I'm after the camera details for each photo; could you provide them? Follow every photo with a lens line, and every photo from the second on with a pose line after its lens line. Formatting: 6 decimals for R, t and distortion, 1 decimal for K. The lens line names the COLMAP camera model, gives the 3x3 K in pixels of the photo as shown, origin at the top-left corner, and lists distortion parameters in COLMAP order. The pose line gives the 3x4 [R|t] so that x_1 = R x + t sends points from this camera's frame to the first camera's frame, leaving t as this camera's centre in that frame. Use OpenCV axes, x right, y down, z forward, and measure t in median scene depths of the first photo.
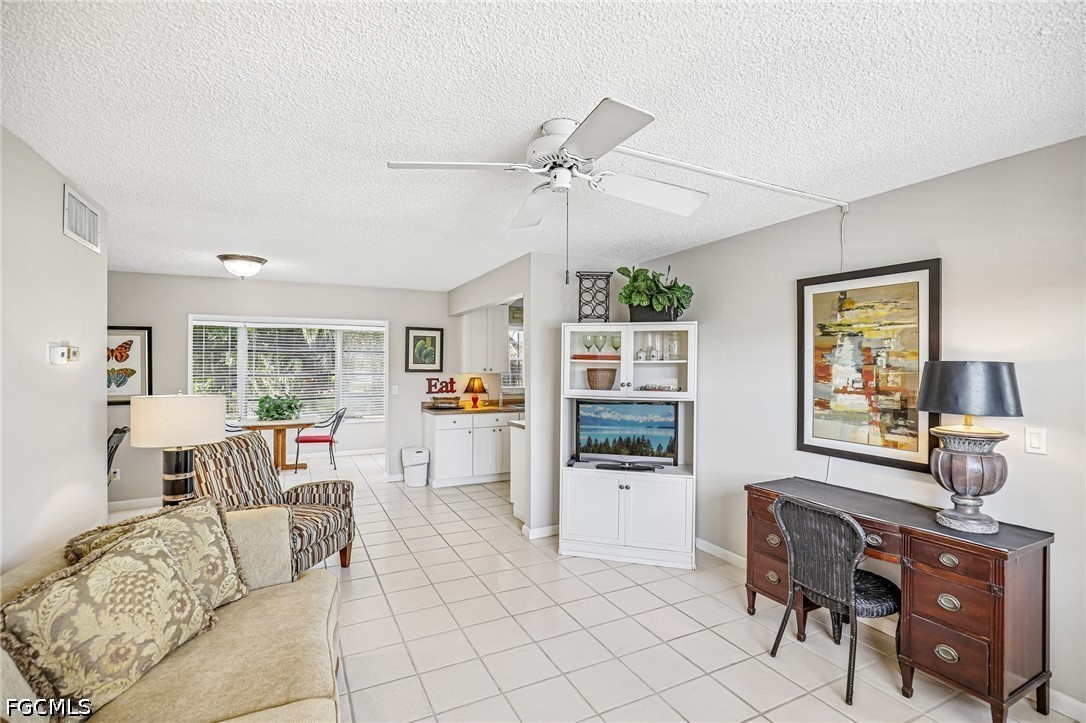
lens RADIAL K [[496.7, 0, 541.5], [0, 496.7, 362.3], [0, 0, 1]] dist [-0.014699, 0.001316]
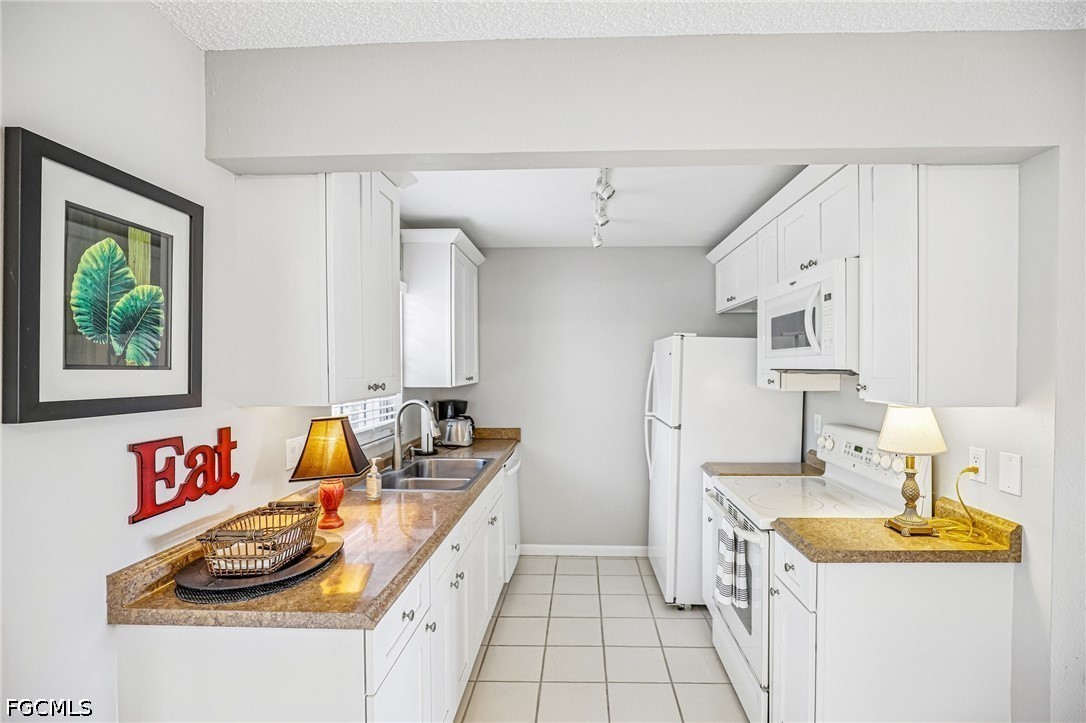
lens RADIAL K [[512.3, 0, 564.2], [0, 512.3, 372.7], [0, 0, 1]] dist [-0.022130, 0.001188]
pose [[0.474832, -0.014490, 0.879957, -0.746544], [-0.000480, 0.999860, 0.016724, 0.003659], [-0.880076, -0.008363, 0.474759, 1.760017]]
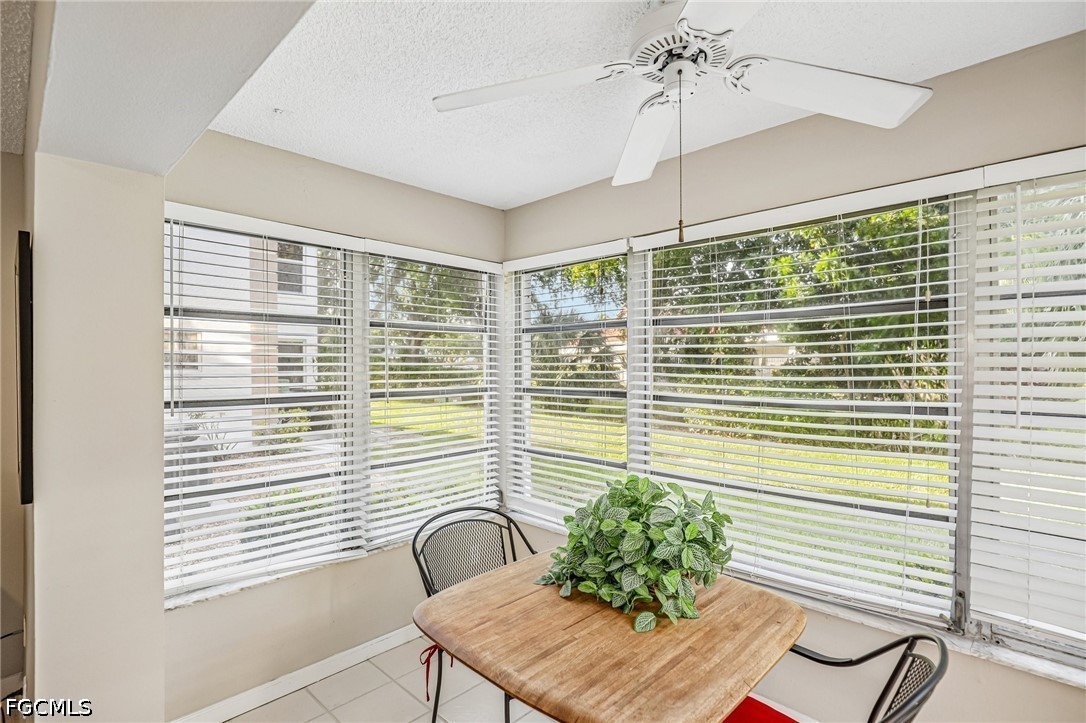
lens RADIAL K [[528.1, 0, 548.1], [0, 528.1, 364.2], [0, 0, 1]] dist [-0.018016, 0.000785]
pose [[0.328877, -0.003964, -0.944364, -0.751112], [0.005973, 0.999980, -0.002117, 0.012329], [0.944354, -0.004944, 0.328894, 2.202402]]
